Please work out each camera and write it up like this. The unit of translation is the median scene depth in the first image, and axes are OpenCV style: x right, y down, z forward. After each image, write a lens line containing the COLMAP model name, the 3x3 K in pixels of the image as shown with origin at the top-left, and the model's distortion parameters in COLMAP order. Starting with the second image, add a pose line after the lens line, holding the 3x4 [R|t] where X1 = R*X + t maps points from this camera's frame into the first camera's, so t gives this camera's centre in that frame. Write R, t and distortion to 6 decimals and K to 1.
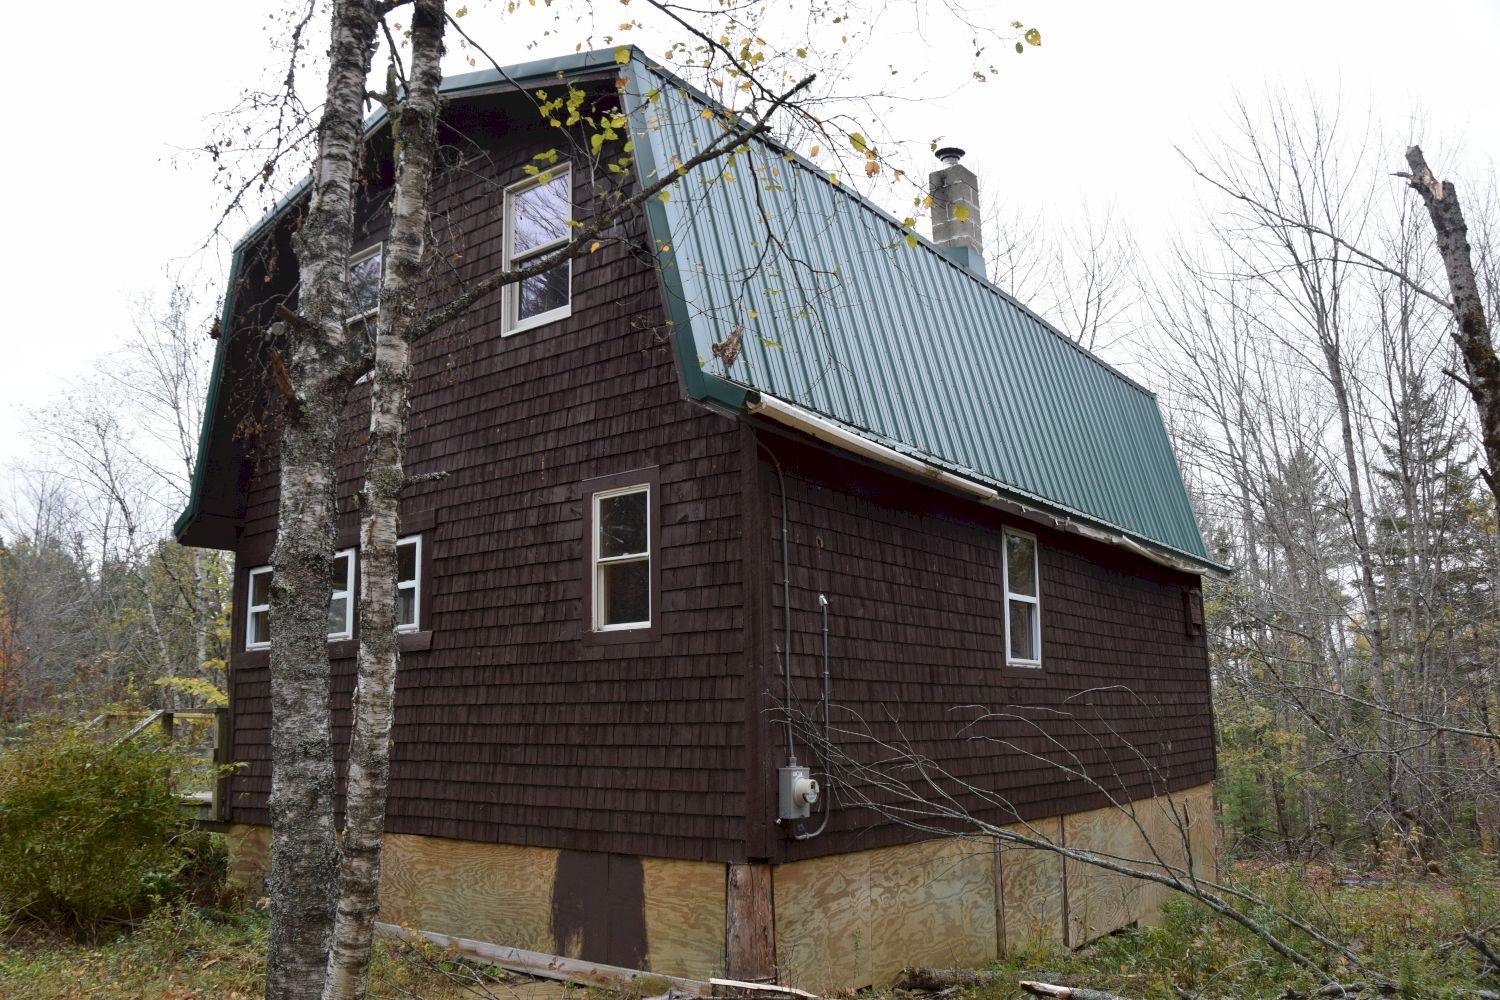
lens RADIAL K [[1128.5, 0, 750.0], [0, 1128.5, 500.0], [0, 0, 1]] dist [-0.088899, 0.005875]
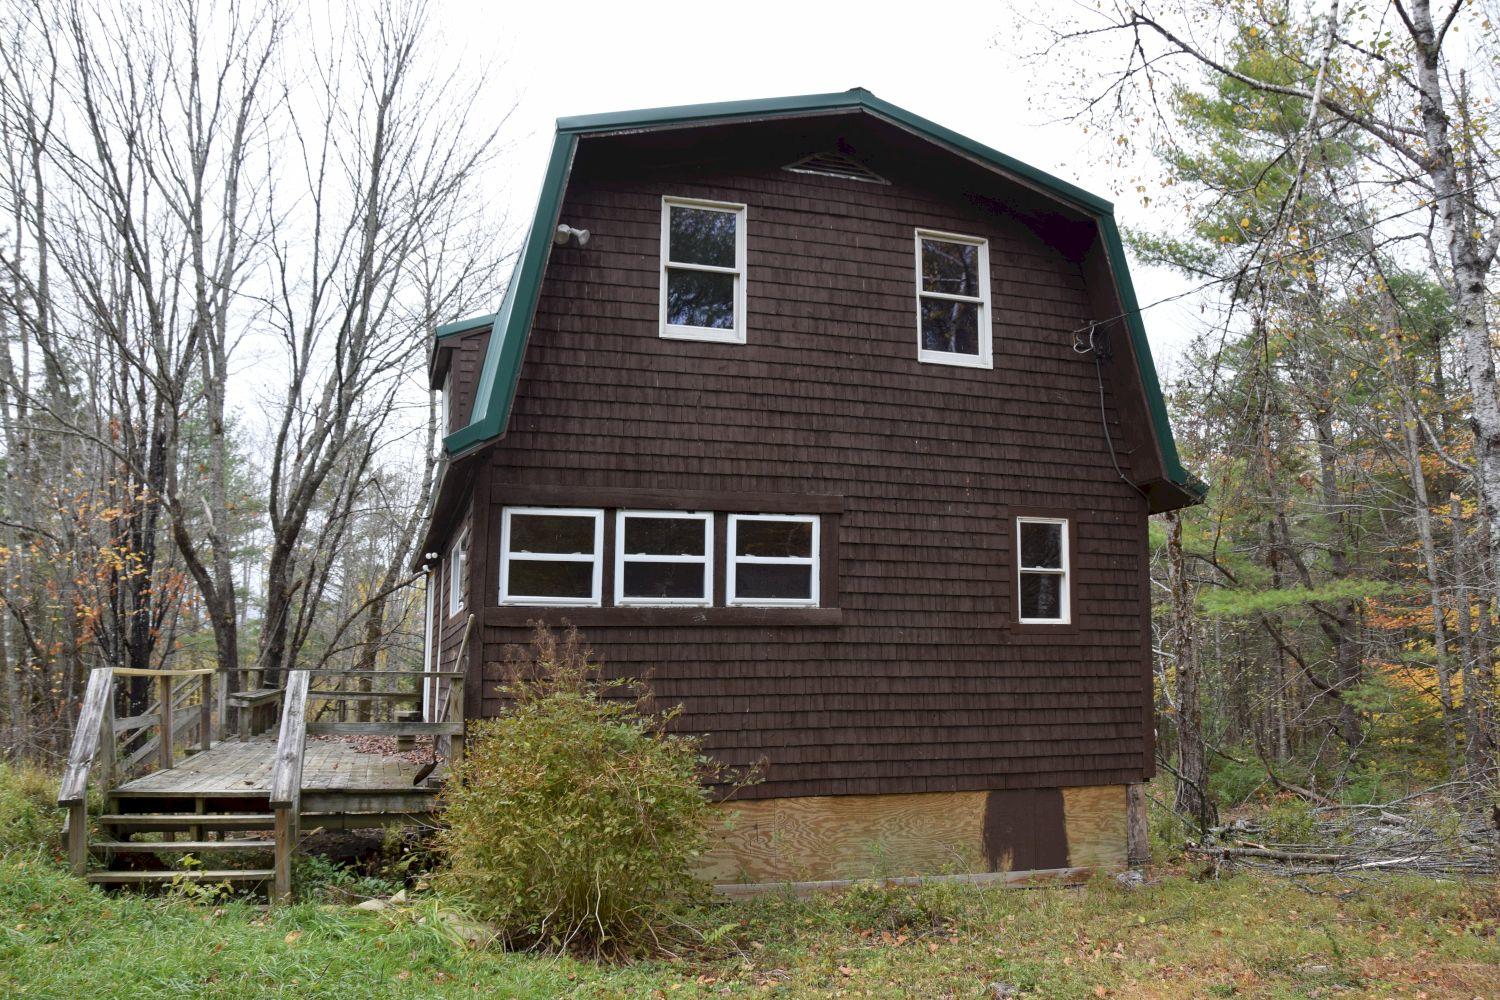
lens RADIAL K [[1128.5, 0, 750.0], [0, 1128.5, 500.0], [0, 0, 1]] dist [-0.088899, 0.005875]
pose [[0.578449, 0.138664, 0.803846, -1.389519], [-0.170086, 0.984289, -0.047397, 0.090613], [-0.797789, -0.109306, 0.592946, 0.488093]]
